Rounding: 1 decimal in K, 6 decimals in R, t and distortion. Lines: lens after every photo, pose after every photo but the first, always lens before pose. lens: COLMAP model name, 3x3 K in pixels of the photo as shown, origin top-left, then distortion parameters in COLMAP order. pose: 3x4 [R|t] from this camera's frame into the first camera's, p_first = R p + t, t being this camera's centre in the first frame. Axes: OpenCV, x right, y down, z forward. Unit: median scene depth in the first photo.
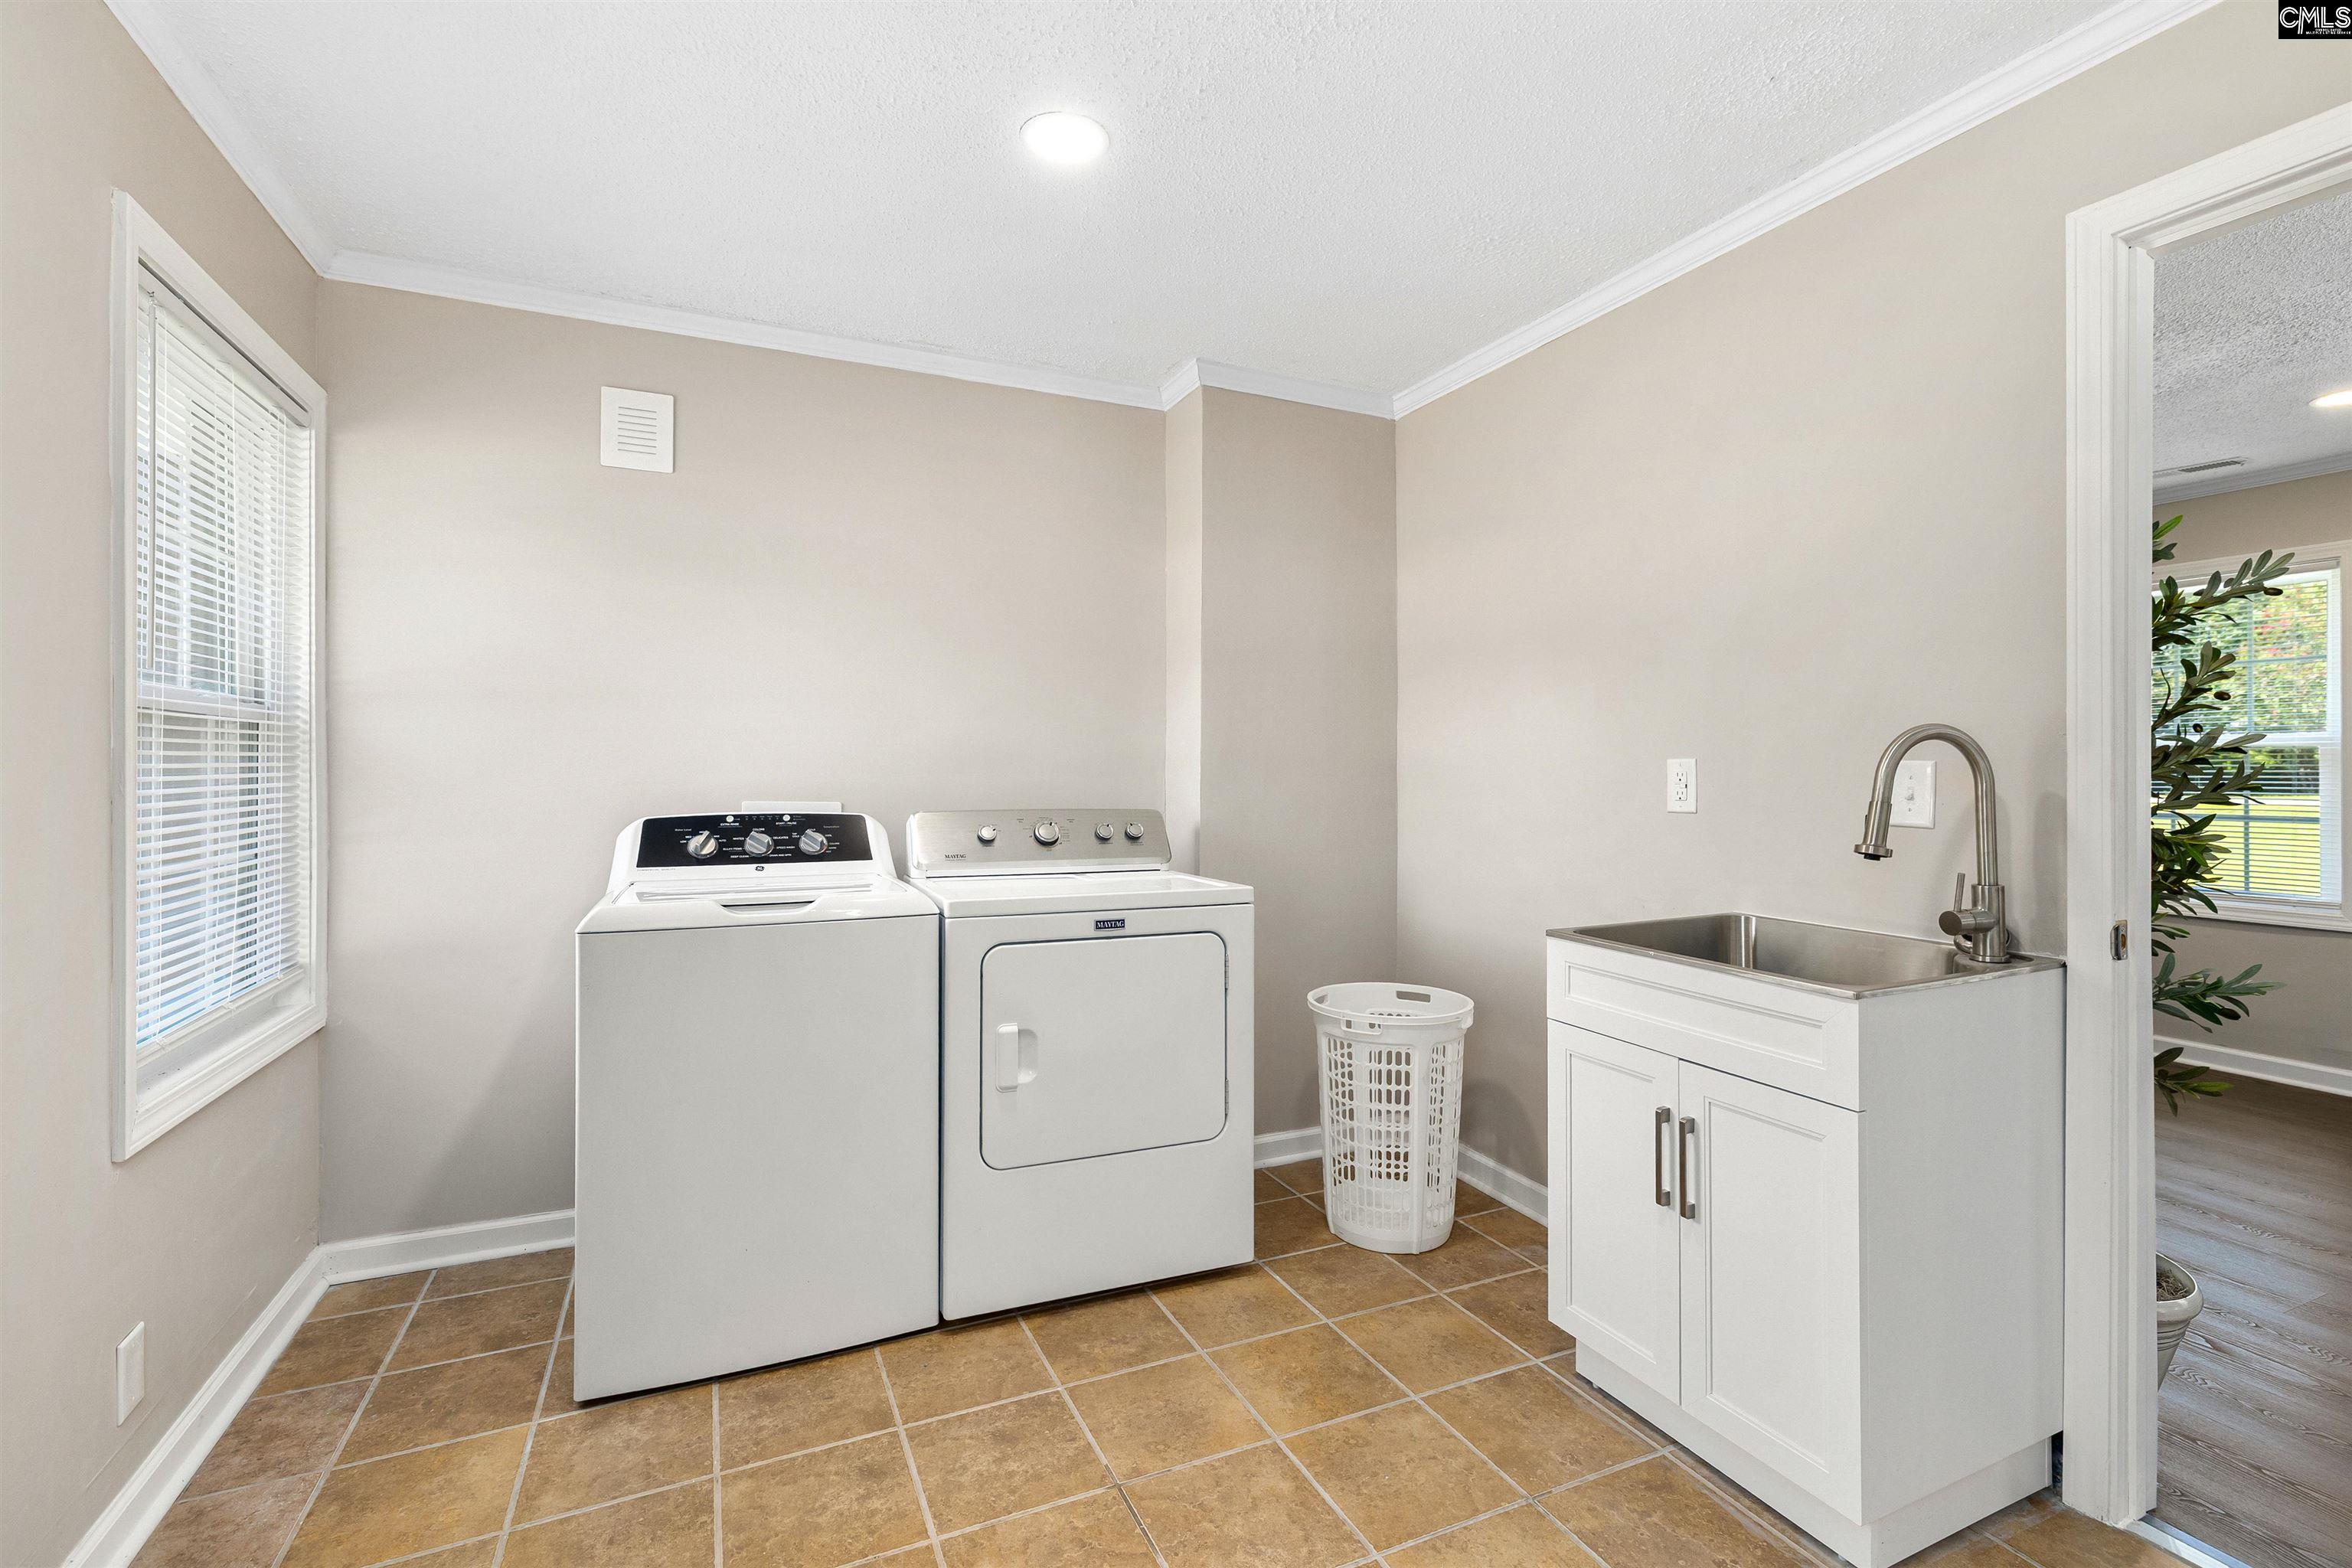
lens RADIAL K [[1022.1, 0, 1176.0], [0, 1022.1, 784.0], [0, 0, 1]] dist [0.000435, -0.000176]
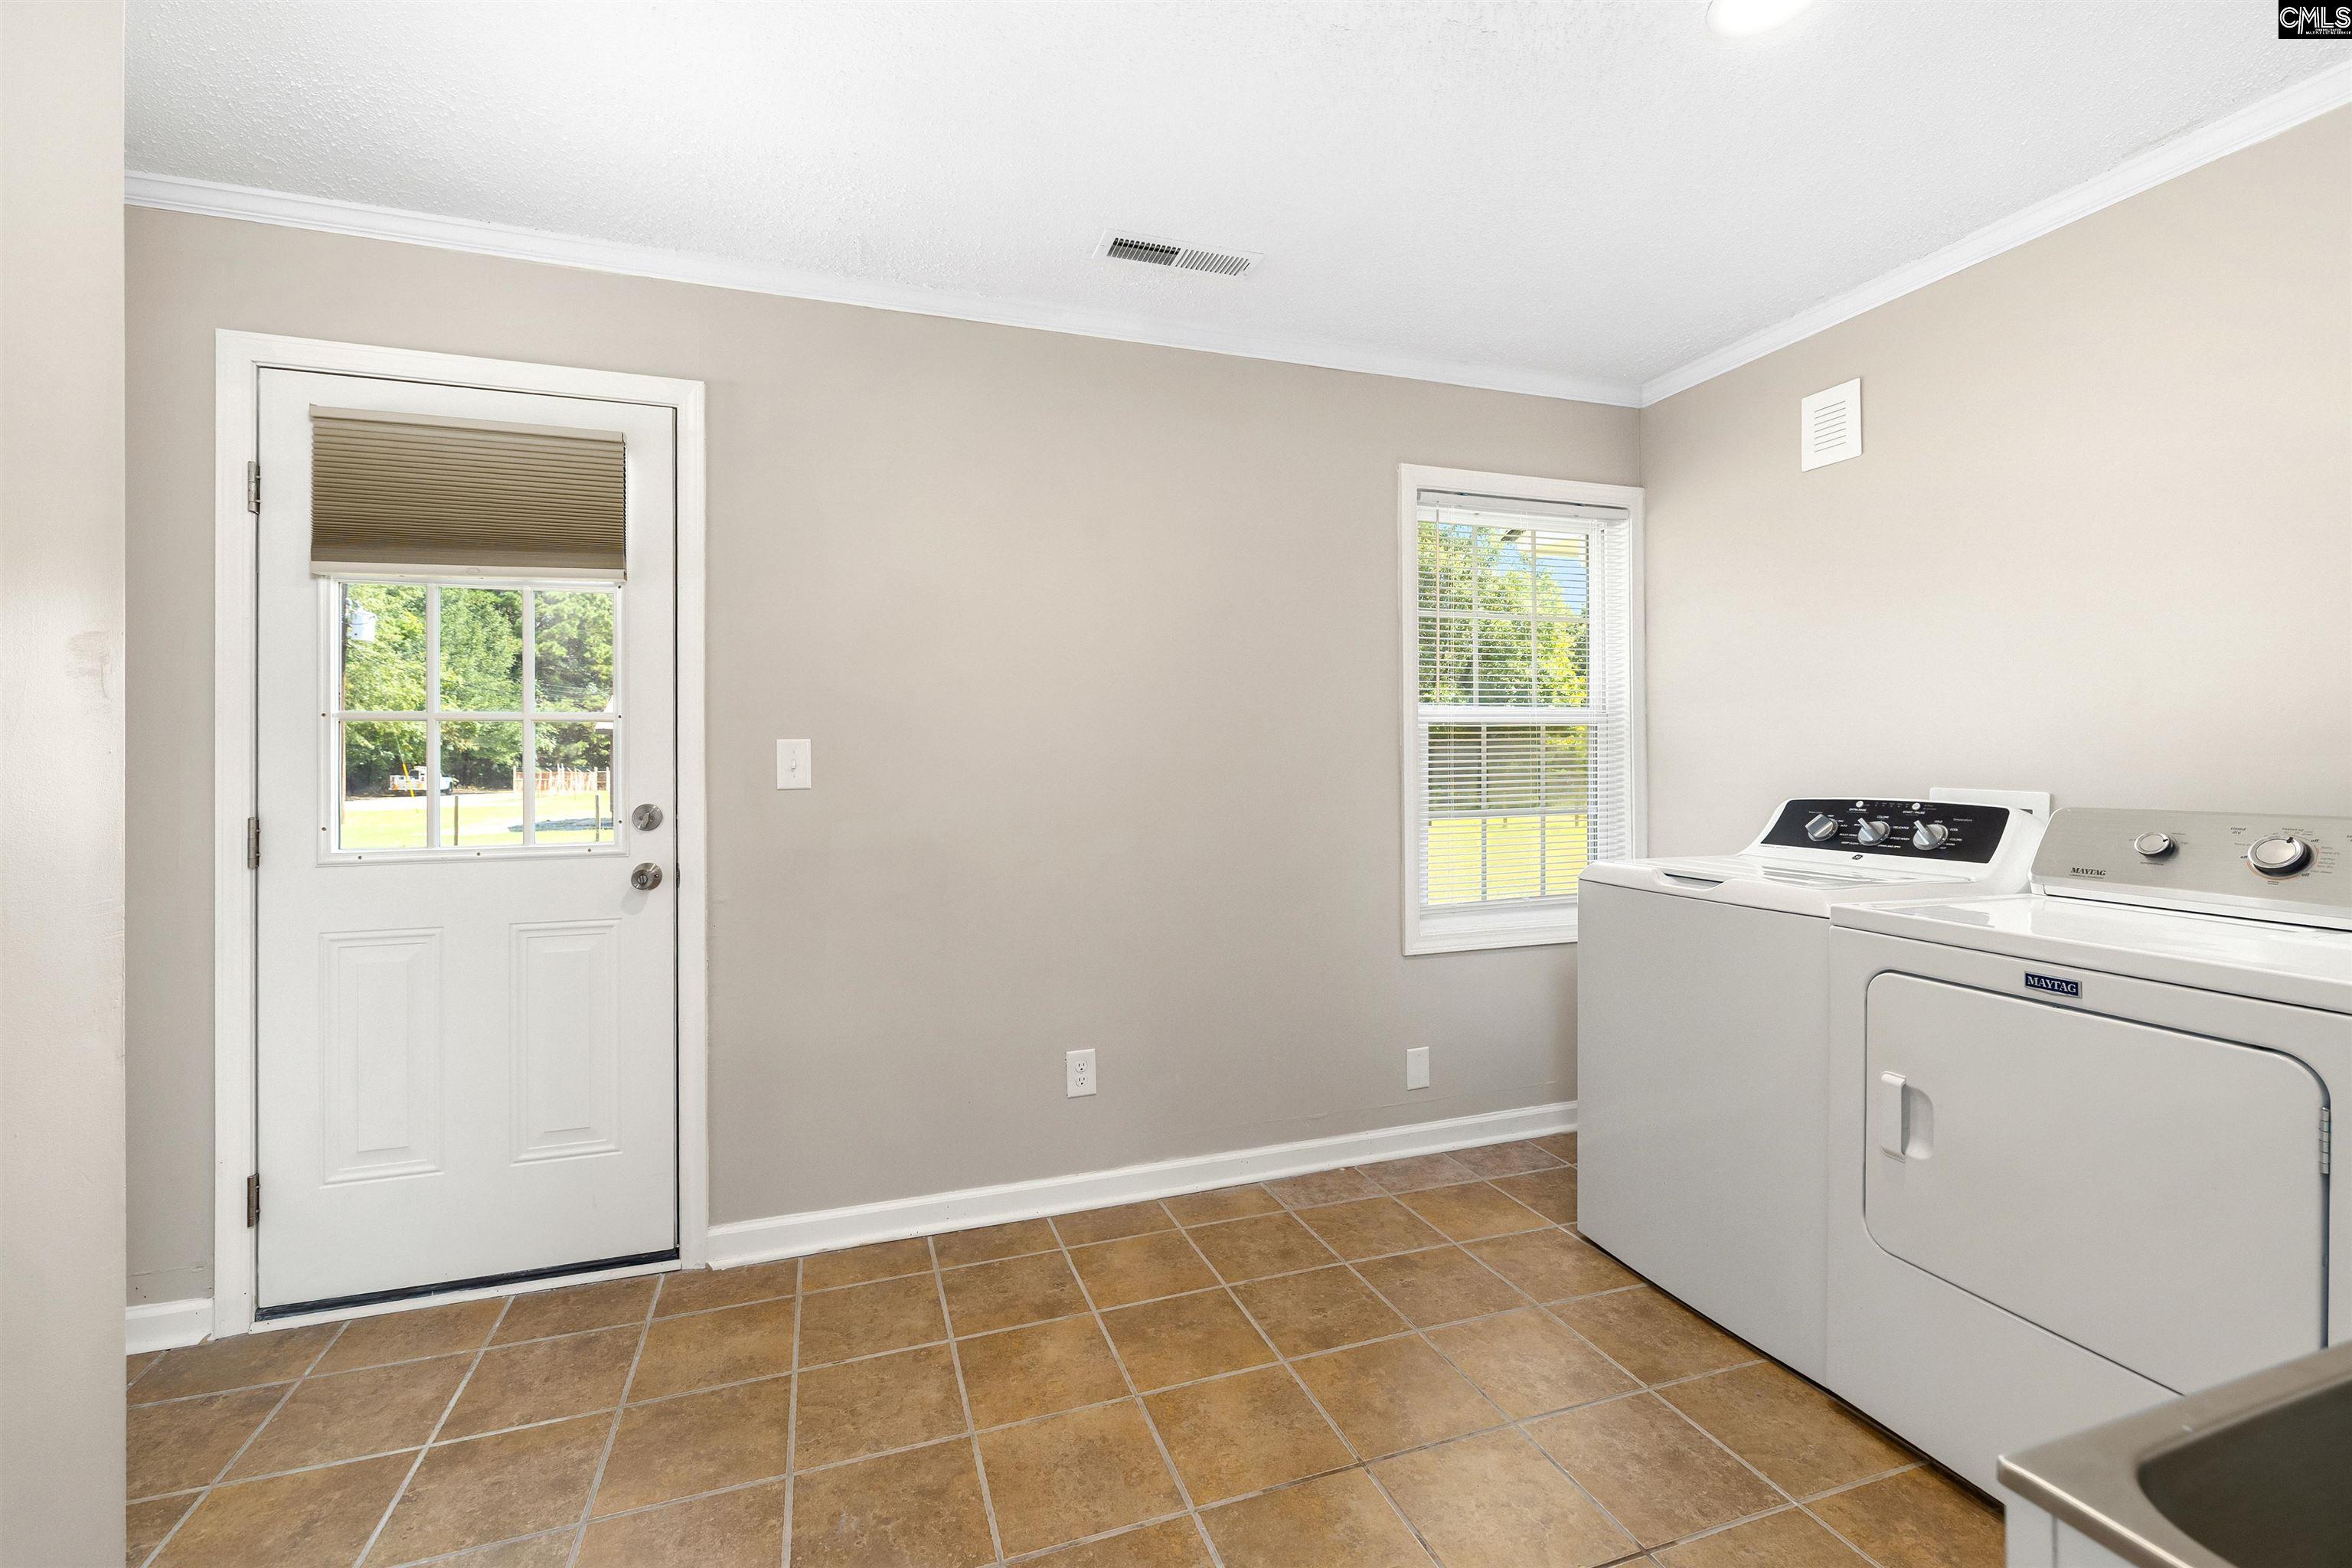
lens RADIAL K [[1018.9, 0, 1180.3], [0, 1018.9, 769.0], [0, 0, 1]] dist [0.000106, 0.000146]
pose [[-0.094205, 0.008946, -0.995513, 0.671999], [-0.003964, 0.999948, 0.009361, -0.006204], [0.995545, 0.004828, -0.094164, 0.522501]]
